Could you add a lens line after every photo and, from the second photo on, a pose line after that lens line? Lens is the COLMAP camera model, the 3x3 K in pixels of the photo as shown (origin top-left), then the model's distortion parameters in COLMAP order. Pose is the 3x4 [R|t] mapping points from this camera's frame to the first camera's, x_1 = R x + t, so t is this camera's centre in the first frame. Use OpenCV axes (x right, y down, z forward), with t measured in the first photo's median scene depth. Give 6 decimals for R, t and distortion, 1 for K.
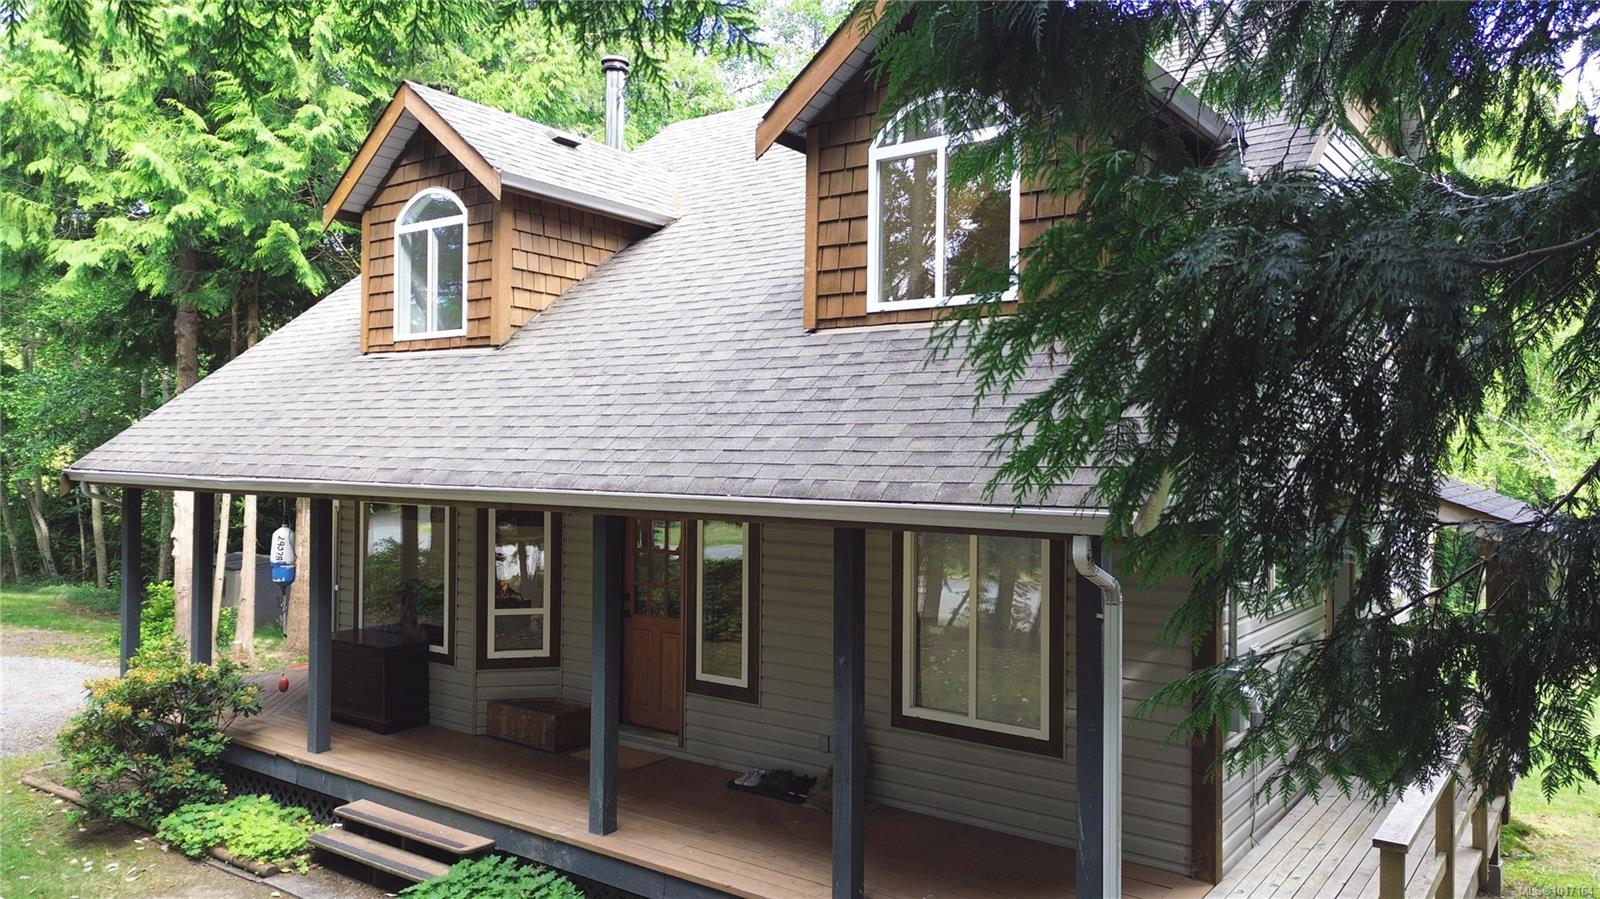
lens RADIAL K [[1134.9, 0, 805.7], [0, 1134.9, 441.7], [0, 0, 1]] dist [0.026839, -0.014754]
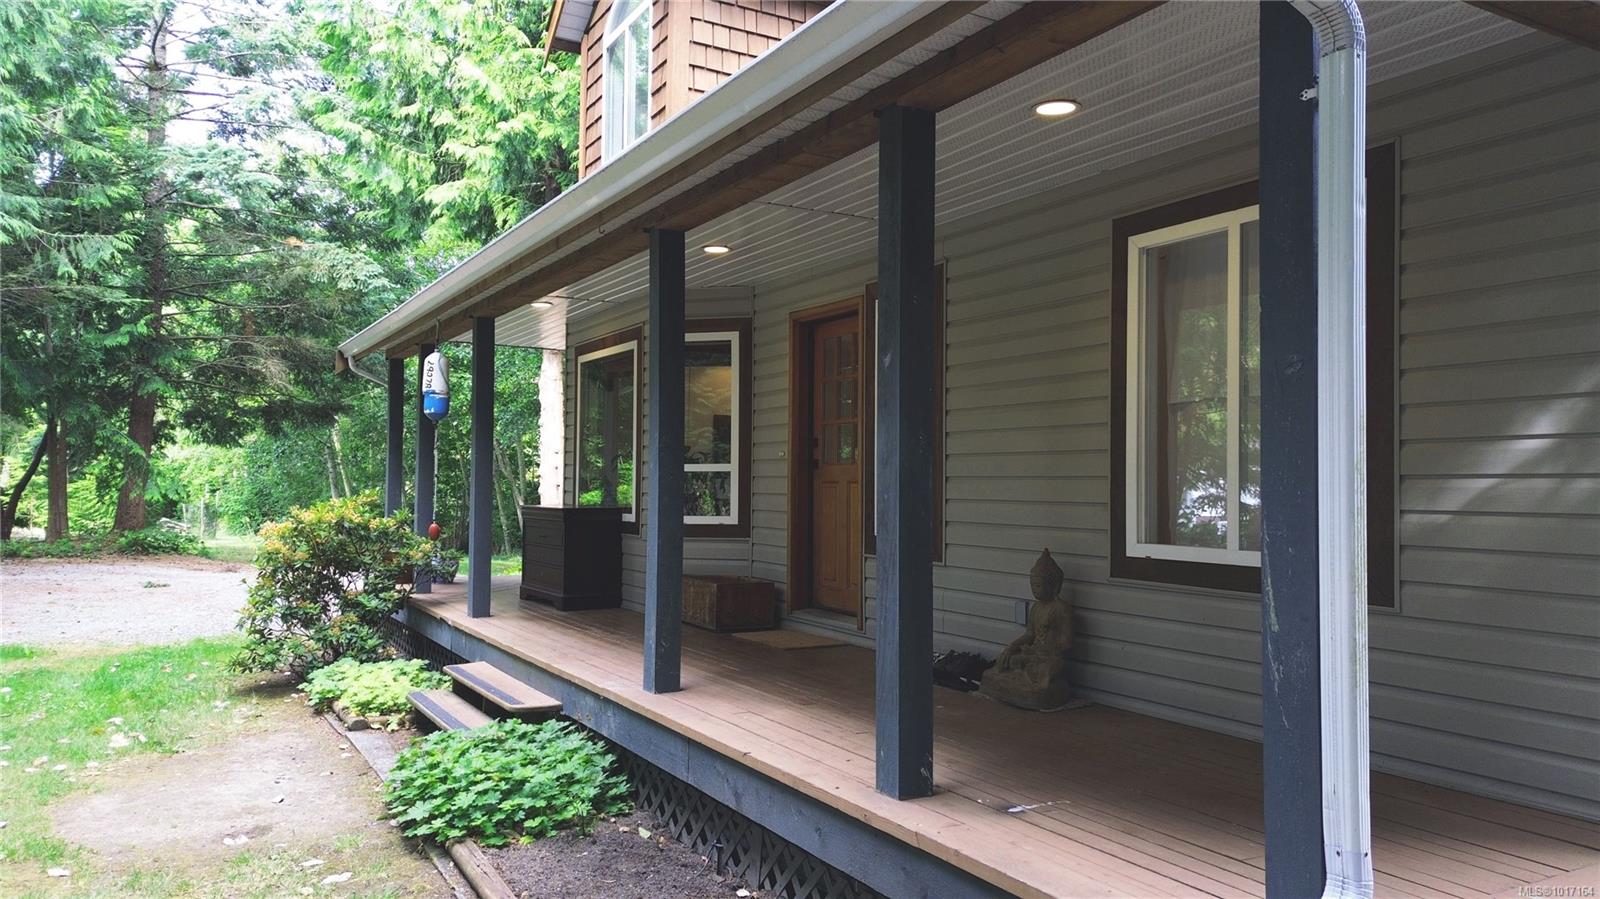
lens RADIAL K [[1134.9, 0, 800.0], [0, 1134.9, 452.9], [0, 0, 1]] dist [0.026839, -0.014754]
pose [[0.915430, -0.008355, -0.402391, 0.148546], [0.000183, 0.999793, -0.020342, 0.170505], [0.402478, 0.018548, 0.915242, 0.317339]]
